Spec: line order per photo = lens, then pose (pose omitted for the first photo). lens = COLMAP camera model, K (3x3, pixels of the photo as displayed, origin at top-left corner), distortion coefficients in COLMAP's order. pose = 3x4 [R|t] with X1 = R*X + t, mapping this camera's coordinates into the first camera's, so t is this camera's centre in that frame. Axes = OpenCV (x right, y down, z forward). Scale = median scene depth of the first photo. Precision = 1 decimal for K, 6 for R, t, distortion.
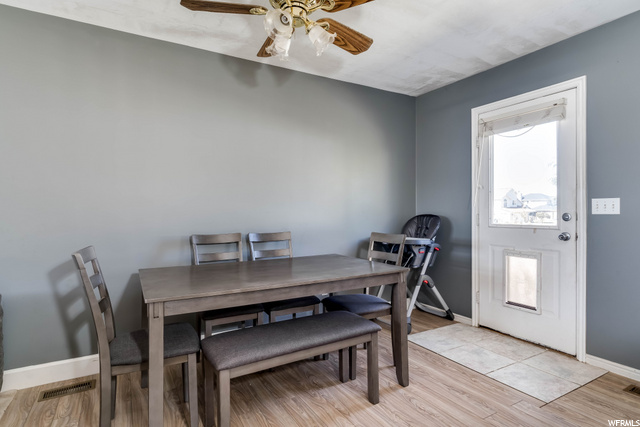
lens RADIAL K [[331.2, 0, 317.5], [0, 331.2, 213.1], [0, 0, 1]] dist [-0.005167, 0.000366]
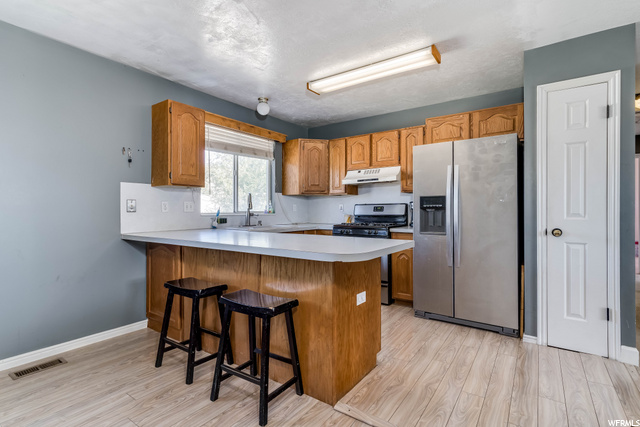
lens RADIAL K [[313.1, 0, 317.4], [0, 313.1, 208.9], [0, 0, 1]] dist [0.013813, -0.000307]
pose [[-0.415108, 0.006928, 0.909746, -0.326000], [0.009394, 0.999950, -0.003329, 0.002355], [-0.909724, 0.007164, -0.415152, 0.432859]]
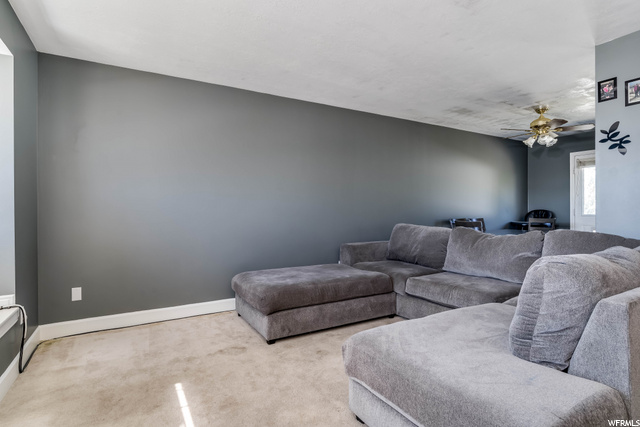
lens RADIAL K [[331.2, 0, 321.6], [0, 331.2, 209.0], [0, 0, 1]] dist [-0.005167, 0.000366]
pose [[0.999953, -0.000809, 0.009642, -1.162866], [0.000893, 0.999961, -0.008744, 0.020743], [-0.009634, 0.008752, 0.999915, -1.031077]]
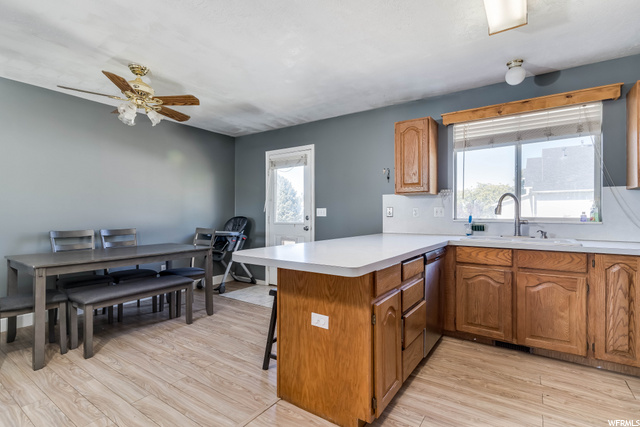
lens RADIAL K [[310.3, 0, 320.3], [0, 310.3, 212.2], [0, 0, 1]] dist [-0.000178, -0.000317]
pose [[0.901274, 0.007679, 0.433181, 0.059626], [-0.002340, 0.999915, -0.012857, 0.002655], [-0.433243, 0.010574, 0.901215, -0.590727]]
